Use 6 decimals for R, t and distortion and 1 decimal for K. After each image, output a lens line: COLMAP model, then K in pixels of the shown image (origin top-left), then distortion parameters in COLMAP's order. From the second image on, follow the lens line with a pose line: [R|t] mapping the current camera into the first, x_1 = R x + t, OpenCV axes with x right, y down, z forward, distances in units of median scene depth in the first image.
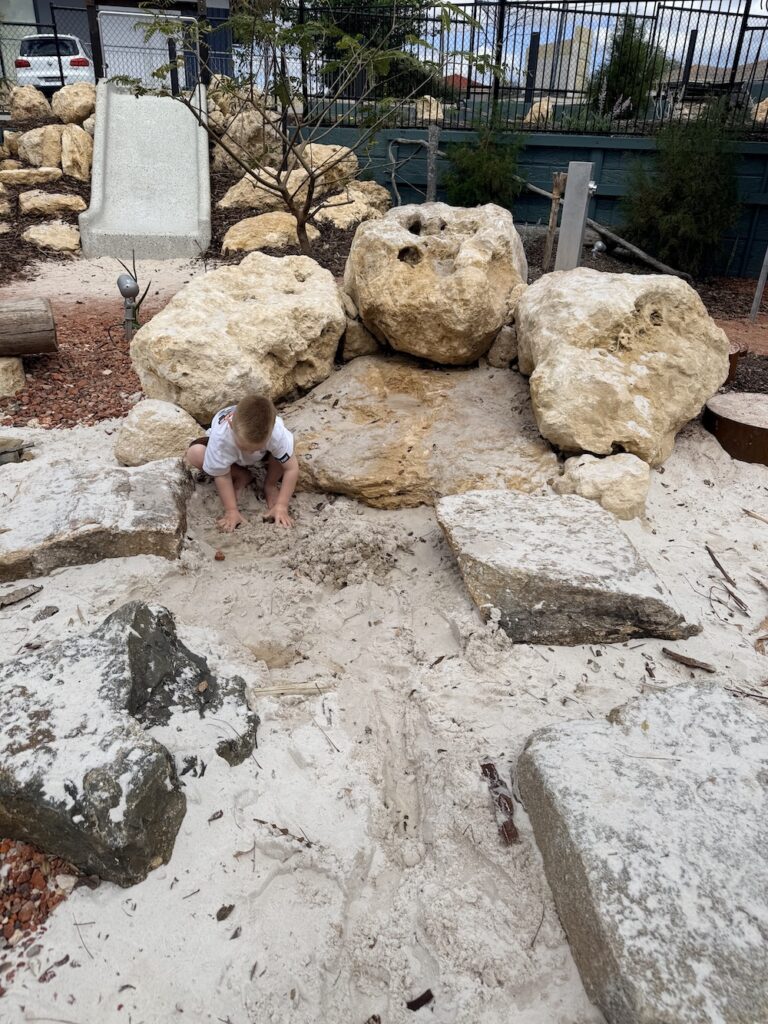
lens RADIAL K [[696.6, 0, 384.0], [0, 696.6, 512.0], [0, 0, 1]] dist [0.006305, 0.003691]
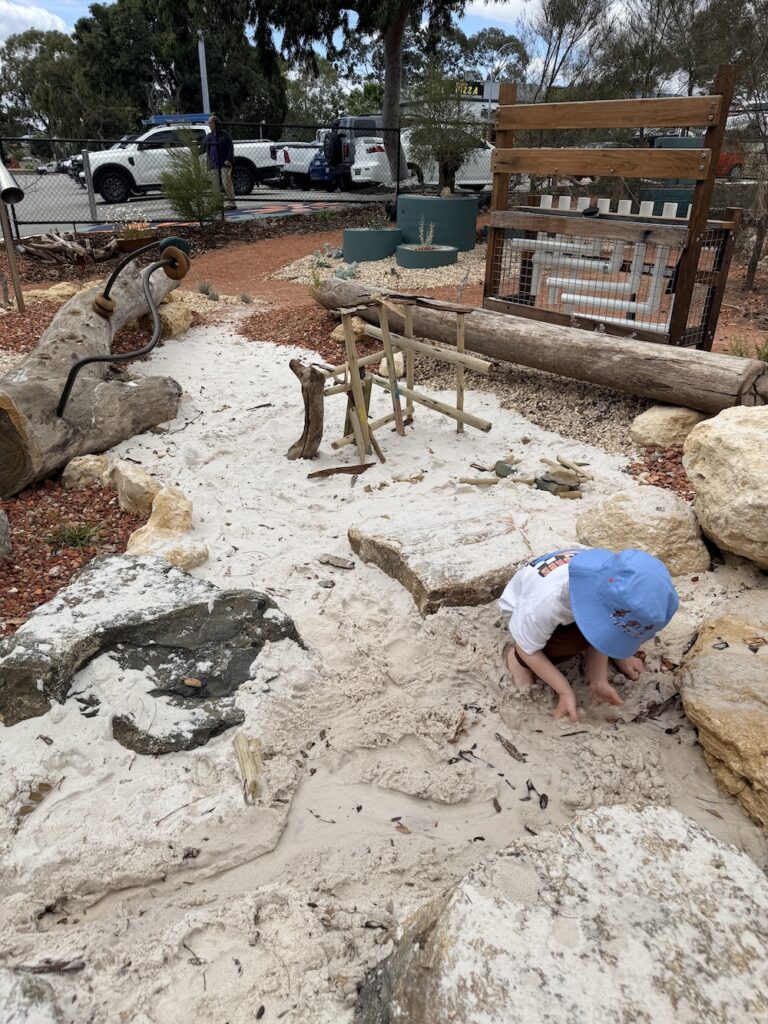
lens RADIAL K [[696.6, 0, 384.0], [0, 696.6, 512.0], [0, 0, 1]] dist [0.006305, 0.003691]
pose [[0.198340, 0.394277, -0.897333, 0.752196], [-0.453150, 0.848686, 0.272741, -0.454310], [0.869089, 0.352531, 0.346995, 0.923365]]
